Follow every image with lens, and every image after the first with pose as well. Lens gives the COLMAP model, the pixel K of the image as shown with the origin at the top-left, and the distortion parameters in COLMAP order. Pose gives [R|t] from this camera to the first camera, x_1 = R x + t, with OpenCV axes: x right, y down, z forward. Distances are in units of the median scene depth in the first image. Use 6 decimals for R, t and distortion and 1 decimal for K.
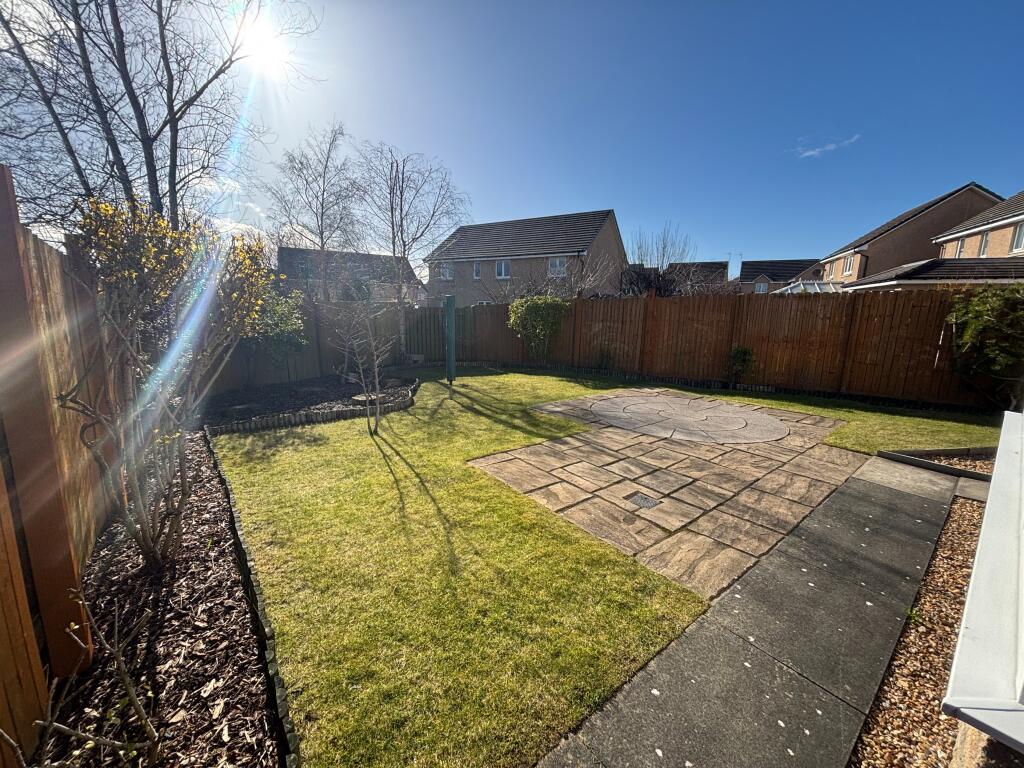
lens RADIAL K [[410.9, 0, 510.5], [0, 410.9, 379.8], [0, 0, 1]] dist [0.009187, 0.000248]
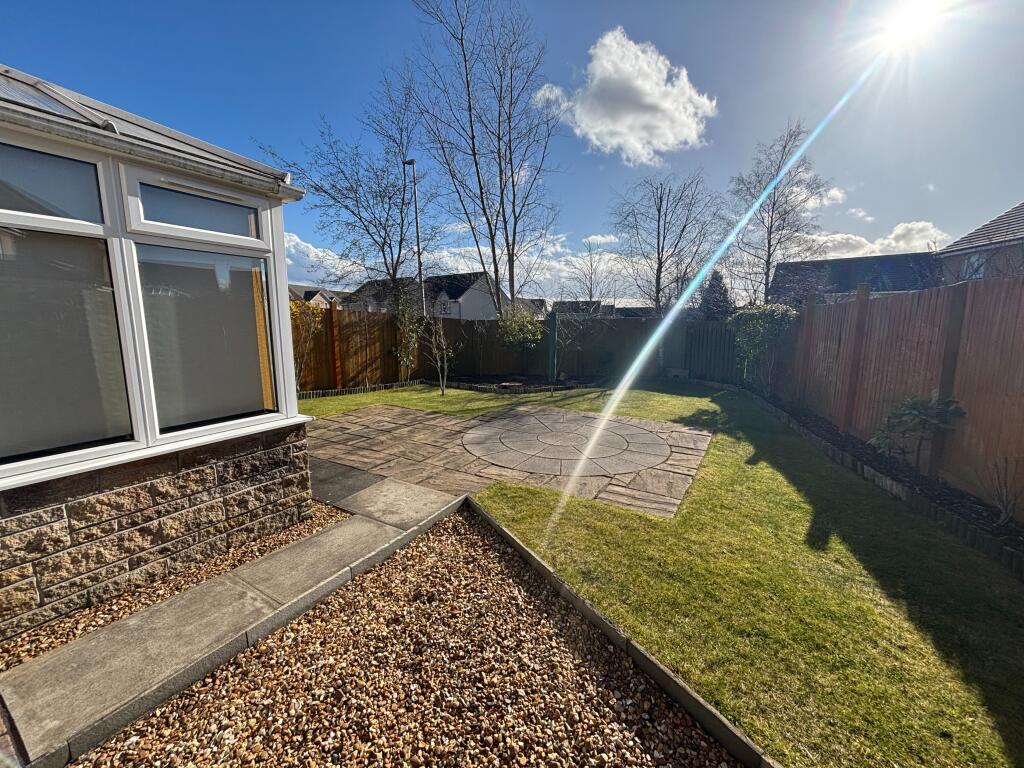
lens RADIAL K [[410.9, 0, 512.7], [0, 410.9, 380.0], [0, 0, 1]] dist [0.009187, 0.000248]
pose [[0.345628, 0.117703, -0.930960, 1.625958], [-0.158548, 0.985163, 0.065694, -0.108277], [0.924880, 0.124897, 0.359162, 0.771707]]
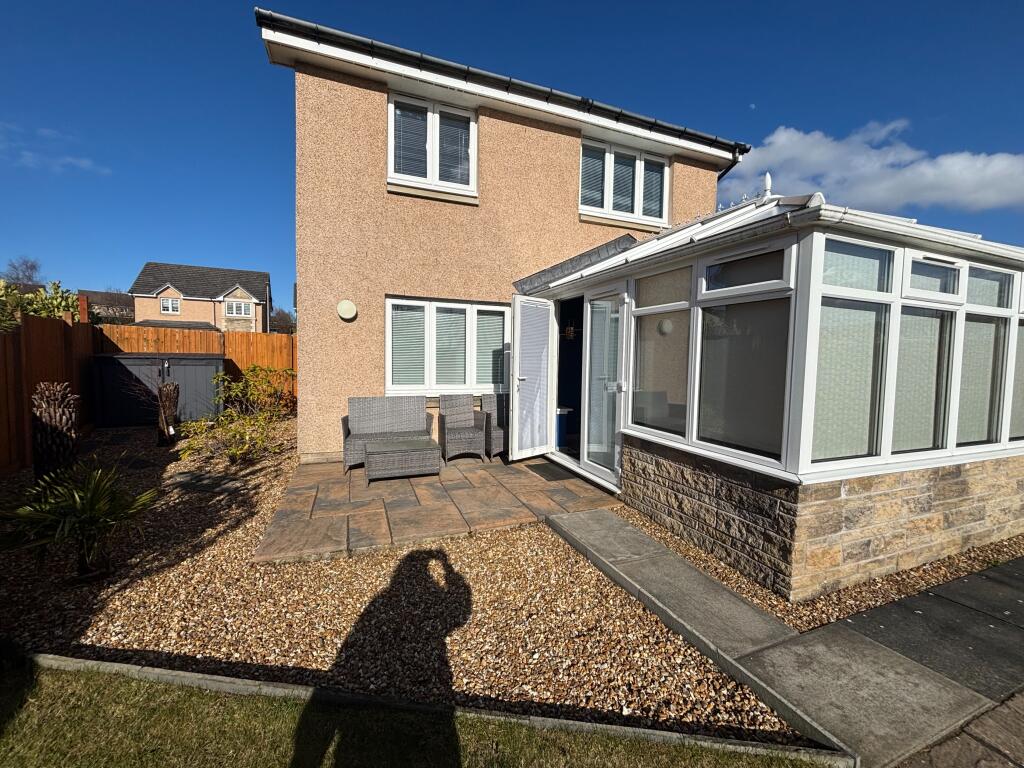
lens RADIAL K [[410.9, 0, 509.0], [0, 410.9, 380.6], [0, 0, 1]] dist [0.009187, 0.000248]
pose [[-0.957974, -0.055838, 0.281368, 1.091322], [0.013020, 0.971397, 0.237104, -0.221484], [-0.286559, 0.230802, -0.929846, 1.333993]]
